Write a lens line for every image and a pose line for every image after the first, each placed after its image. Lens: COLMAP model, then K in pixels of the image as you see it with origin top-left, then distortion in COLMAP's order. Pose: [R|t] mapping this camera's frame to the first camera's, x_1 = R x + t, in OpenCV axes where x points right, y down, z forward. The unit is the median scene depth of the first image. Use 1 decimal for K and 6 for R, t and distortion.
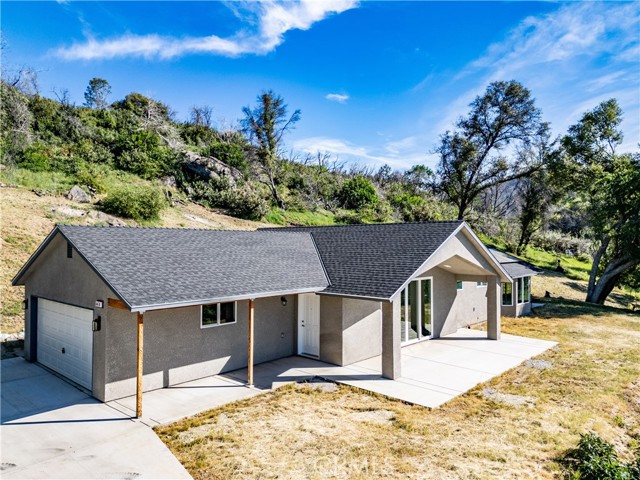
lens RADIAL K [[452.6, 0, 323.0], [0, 452.6, 245.0], [0, 0, 1]] dist [0.067636, -0.061759]
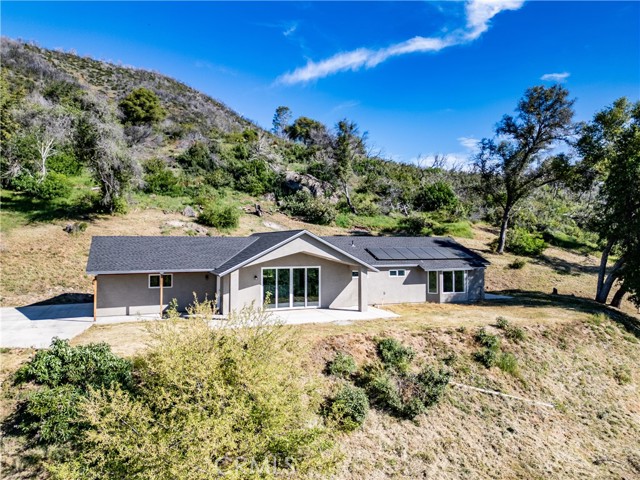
lens RADIAL K [[452.6, 0, 323.2], [0, 452.6, 240.2], [0, 0, 1]] dist [0.067636, -0.061759]
pose [[0.906911, -0.005856, -0.421281, 0.363464], [0.002686, 0.999963, -0.008119, -0.001164], [0.421313, 0.006232, 0.906894, -0.134802]]
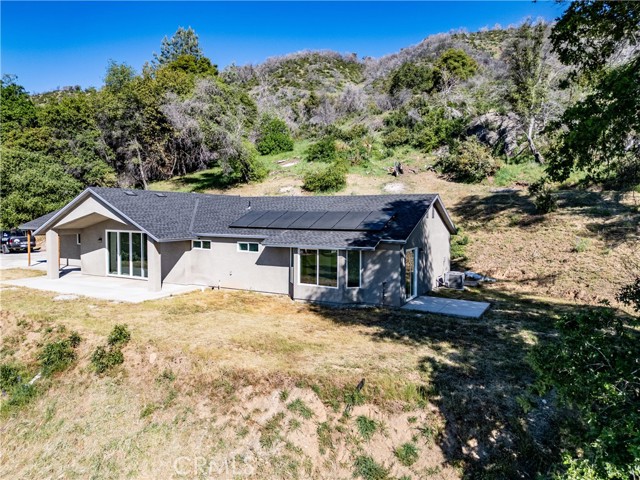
lens RADIAL K [[452.6, 0, 319.3], [0, 452.6, 236.9], [0, 0, 1]] dist [0.067636, -0.061759]
pose [[0.219718, 0.049217, -0.974321, 0.645481], [-0.004105, 0.998764, 0.049526, 0.009013], [0.975555, -0.006882, 0.219648, 0.489431]]
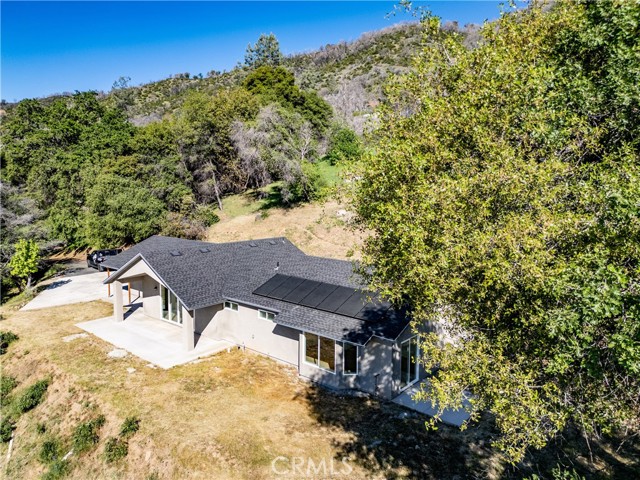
lens RADIAL K [[452.6, 0, 316.9], [0, 452.6, 237.6], [0, 0, 1]] dist [0.067636, -0.061759]
pose [[0.008454, 0.104928, -0.994444, 0.672194], [-0.005697, 0.994468, 0.104882, -0.096970], [0.999948, 0.004778, 0.009005, 0.570362]]
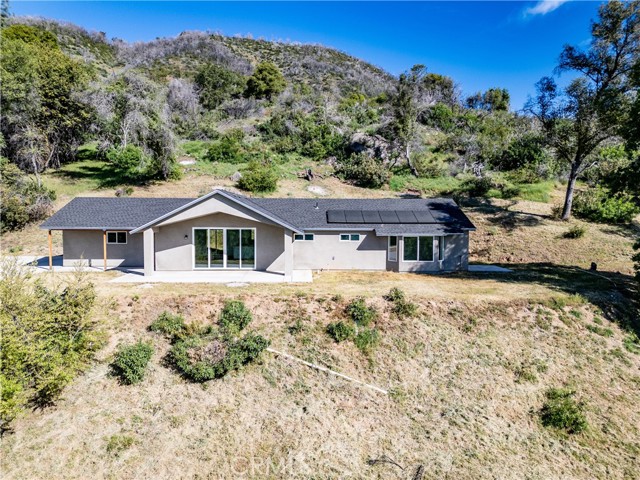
lens RADIAL K [[452.6, 0, 322.2], [0, 452.6, 238.6], [0, 0, 1]] dist [0.067636, -0.061759]
pose [[0.694446, 0.044910, -0.718142, 0.596587], [-0.002570, 0.998199, 0.059938, 0.007248], [0.719540, -0.039778, 0.693311, 0.065431]]
